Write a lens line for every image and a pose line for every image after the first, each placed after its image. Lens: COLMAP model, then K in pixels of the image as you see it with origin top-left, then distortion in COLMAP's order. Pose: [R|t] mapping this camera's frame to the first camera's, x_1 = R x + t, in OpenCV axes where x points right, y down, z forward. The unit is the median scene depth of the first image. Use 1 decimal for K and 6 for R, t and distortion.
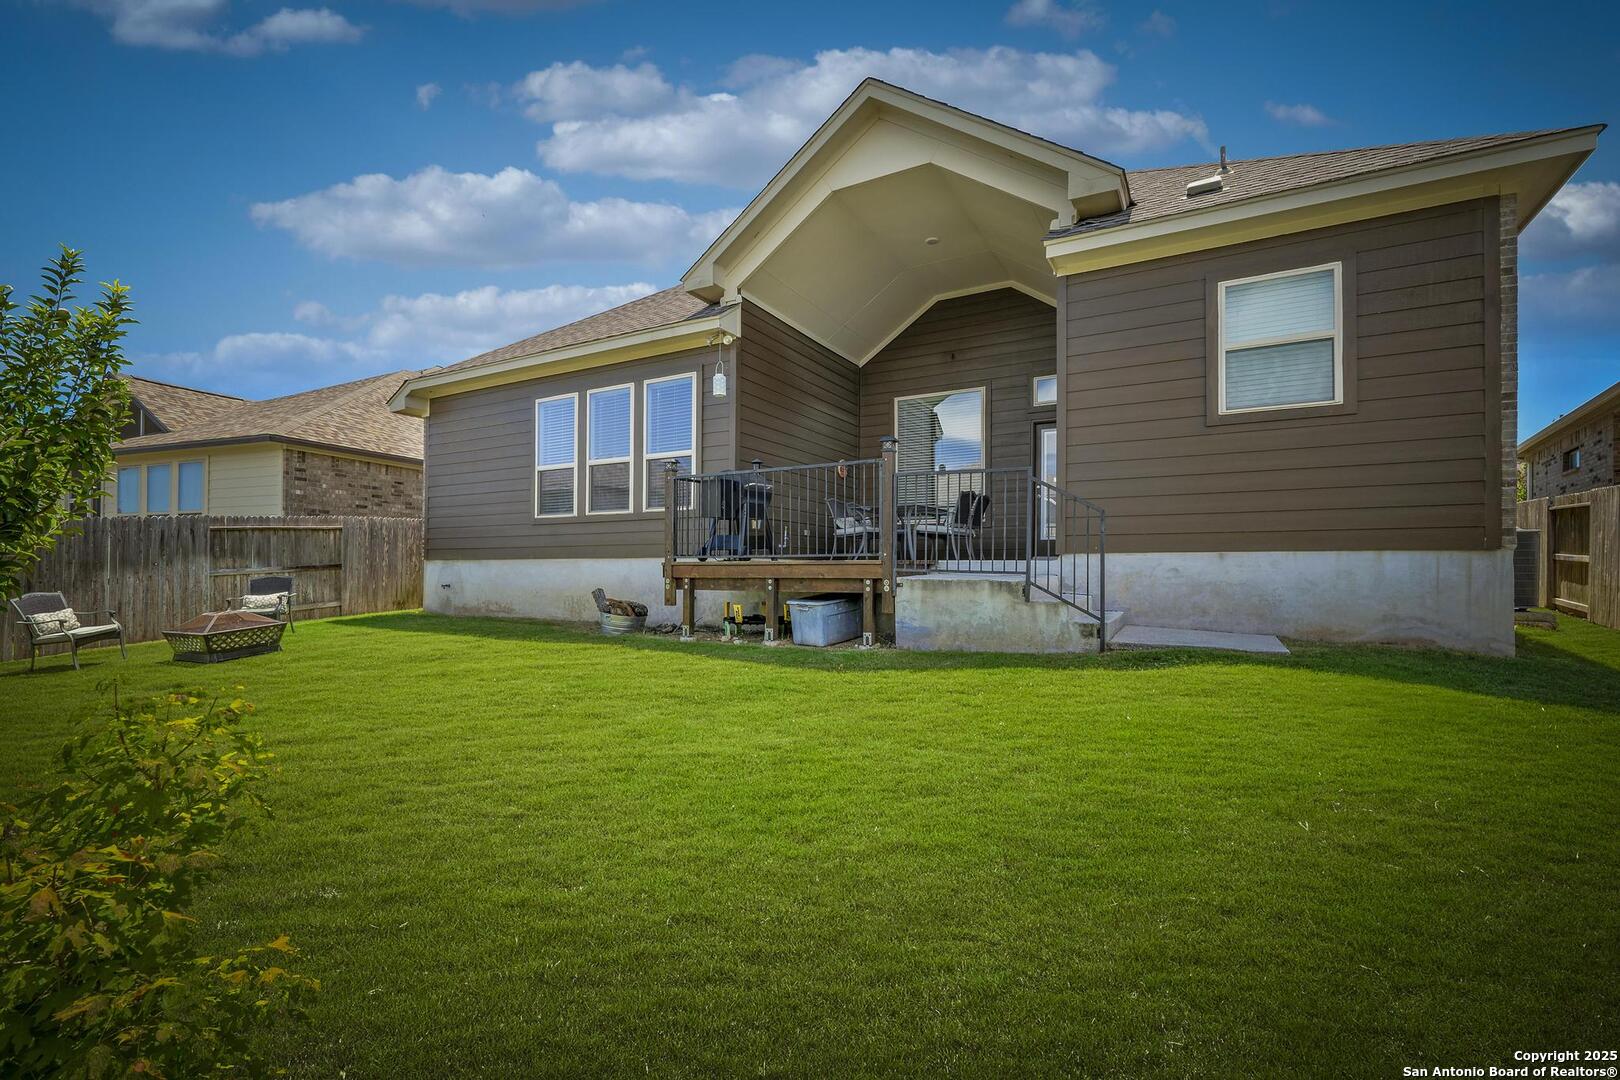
lens RADIAL K [[711.7, 0, 808.4], [0, 711.7, 571.8], [0, 0, 1]] dist [-0.001065, -0.000180]
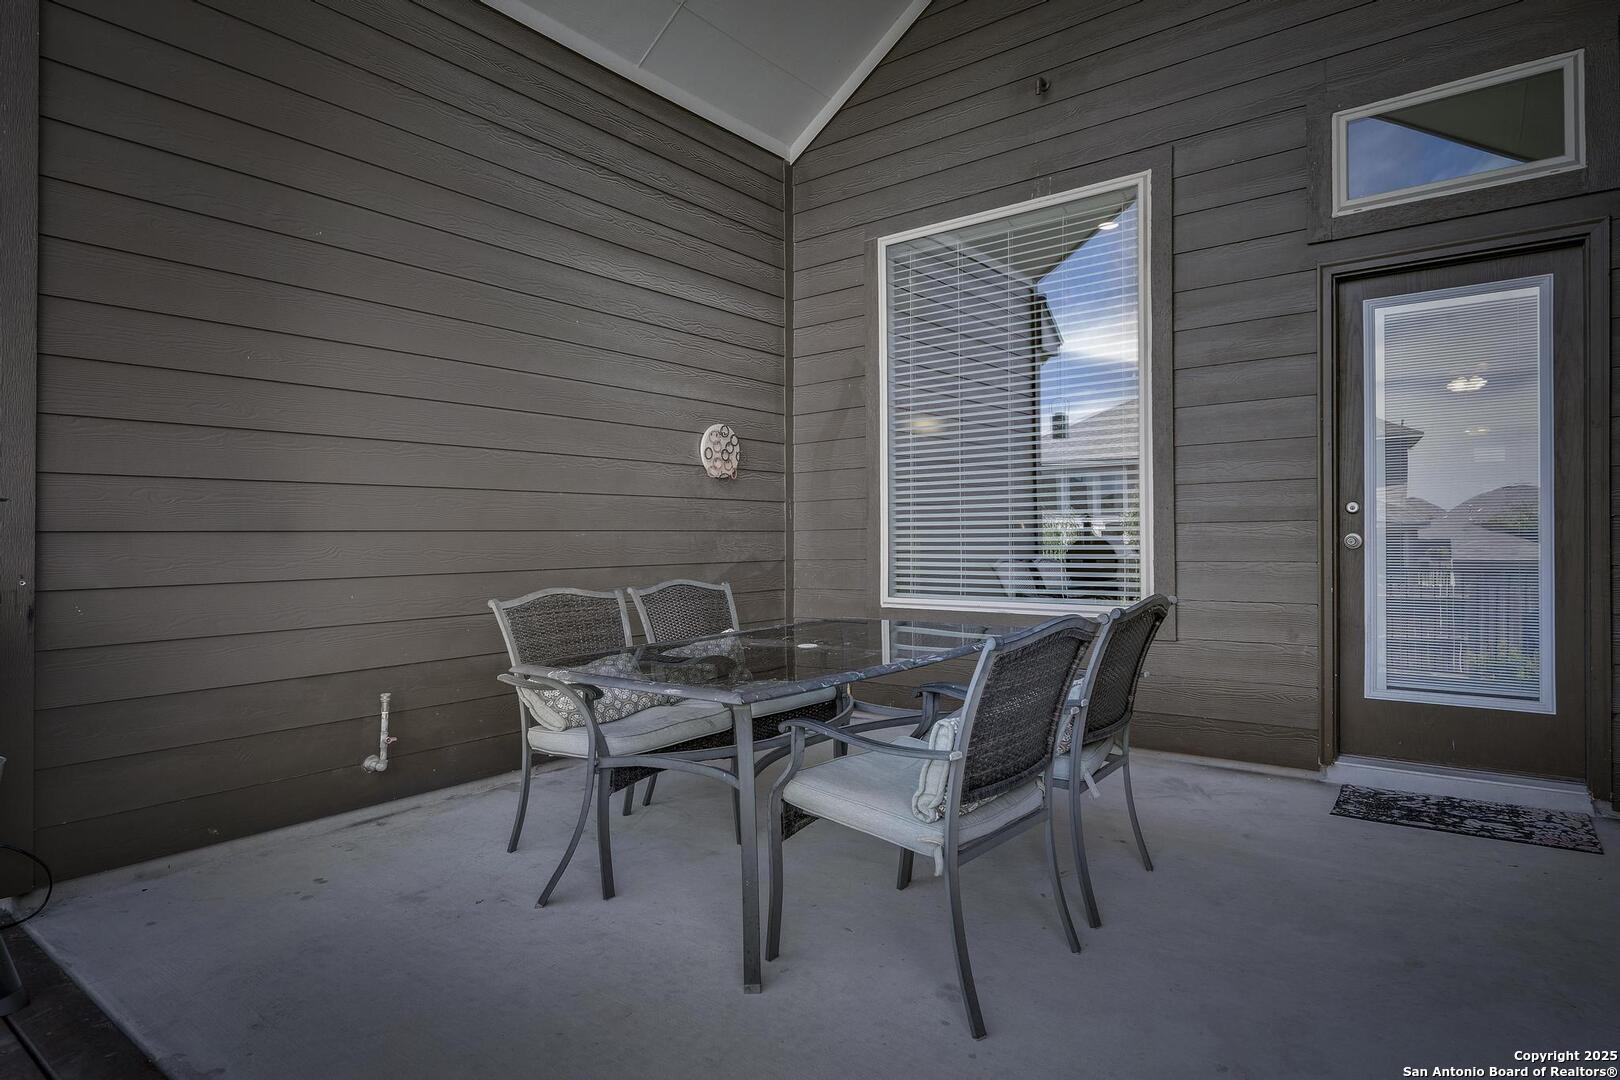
lens RADIAL K [[907.8, 0, 810.0], [0, 907.8, 540.0], [0, 0, 1]] dist [-0.000823, -0.000004]
pose [[0.988947, -0.015289, -0.147481, 0.091433], [0.015434, 0.999881, -0.000162, -0.060801], [0.147466, -0.002116, 0.989065, 0.342674]]
